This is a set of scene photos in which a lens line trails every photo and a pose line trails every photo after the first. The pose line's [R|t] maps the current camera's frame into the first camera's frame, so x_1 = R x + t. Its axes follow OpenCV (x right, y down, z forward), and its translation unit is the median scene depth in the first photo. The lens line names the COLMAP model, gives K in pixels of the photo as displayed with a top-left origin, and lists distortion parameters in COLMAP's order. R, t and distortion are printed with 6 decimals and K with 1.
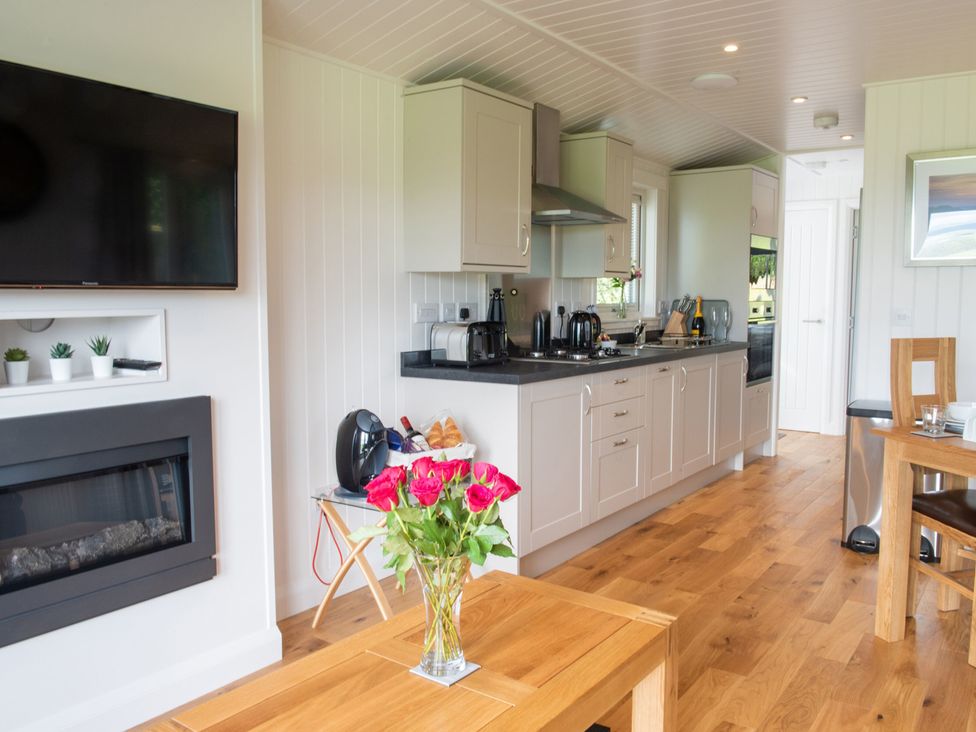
lens RADIAL K [[803.3, 0, 488.0], [0, 803.3, 366.0], [0, 0, 1]] dist [-0.033133, -0.001630]
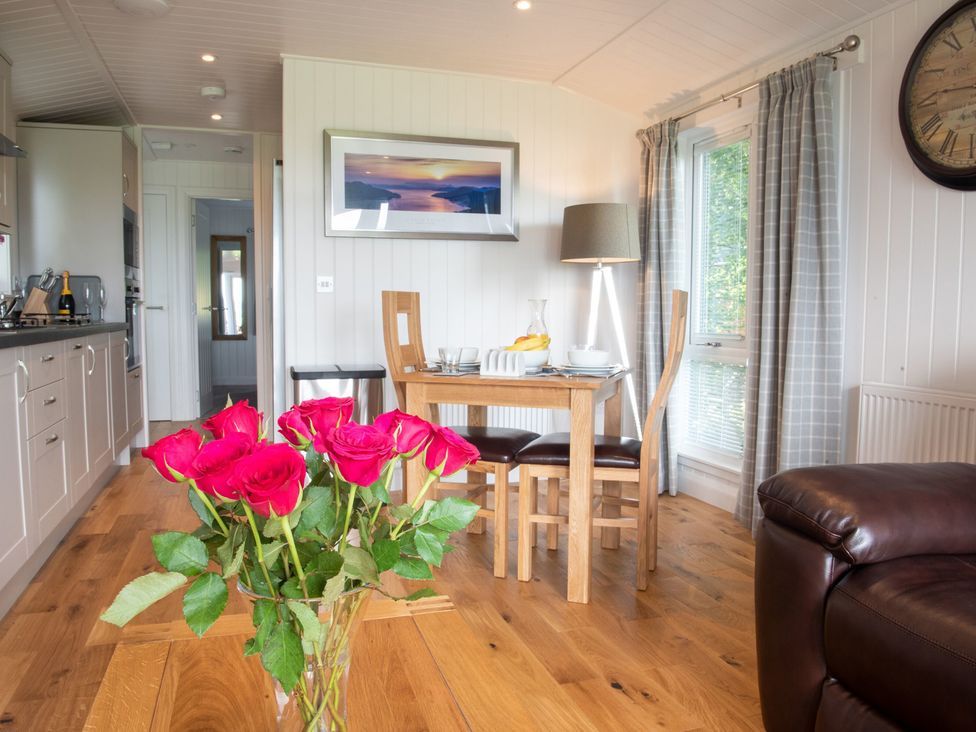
lens RADIAL K [[736.8, 0, 488.0], [0, 736.8, 366.0], [0, 0, 1]] dist [-0.058824, -0.001542]
pose [[0.588080, -0.058594, 0.806678, -0.134970], [0.067095, 0.997469, 0.023539, 0.036326], [-0.806015, 0.040281, 0.590522, 0.246075]]
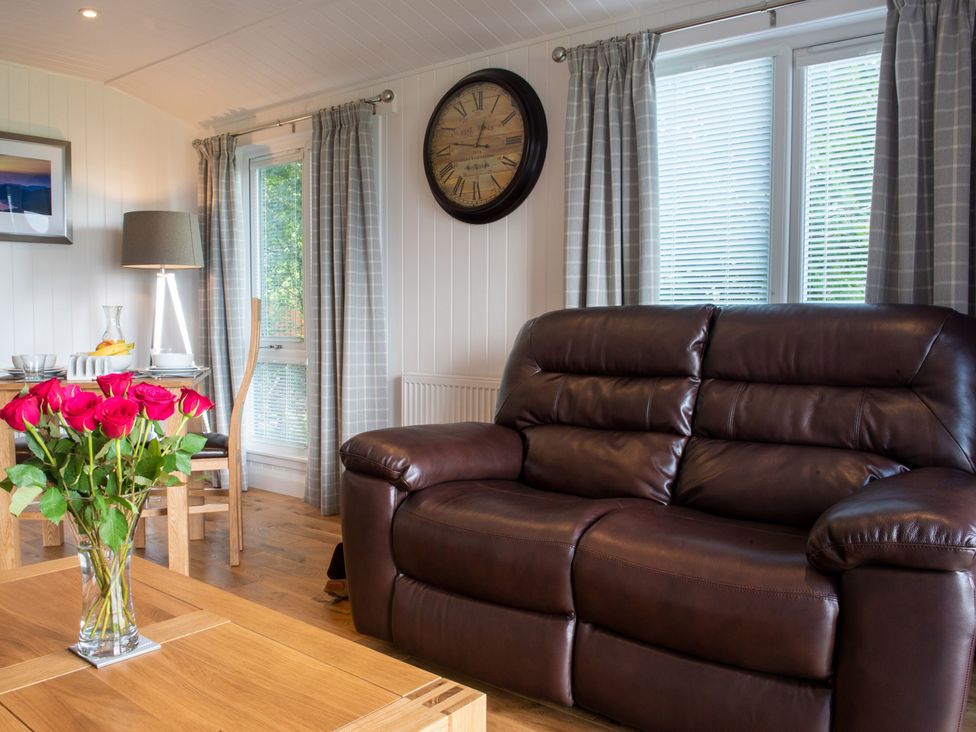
lens RADIAL K [[803.3, 0, 488.0], [0, 803.3, 366.0], [0, 0, 1]] dist [-0.033133, -0.001630]
pose [[0.036930, -0.061834, 0.997403, -0.305680], [0.085836, 0.994591, 0.058482, 0.037041], [-0.995625, 0.083453, 0.042038, 0.228119]]
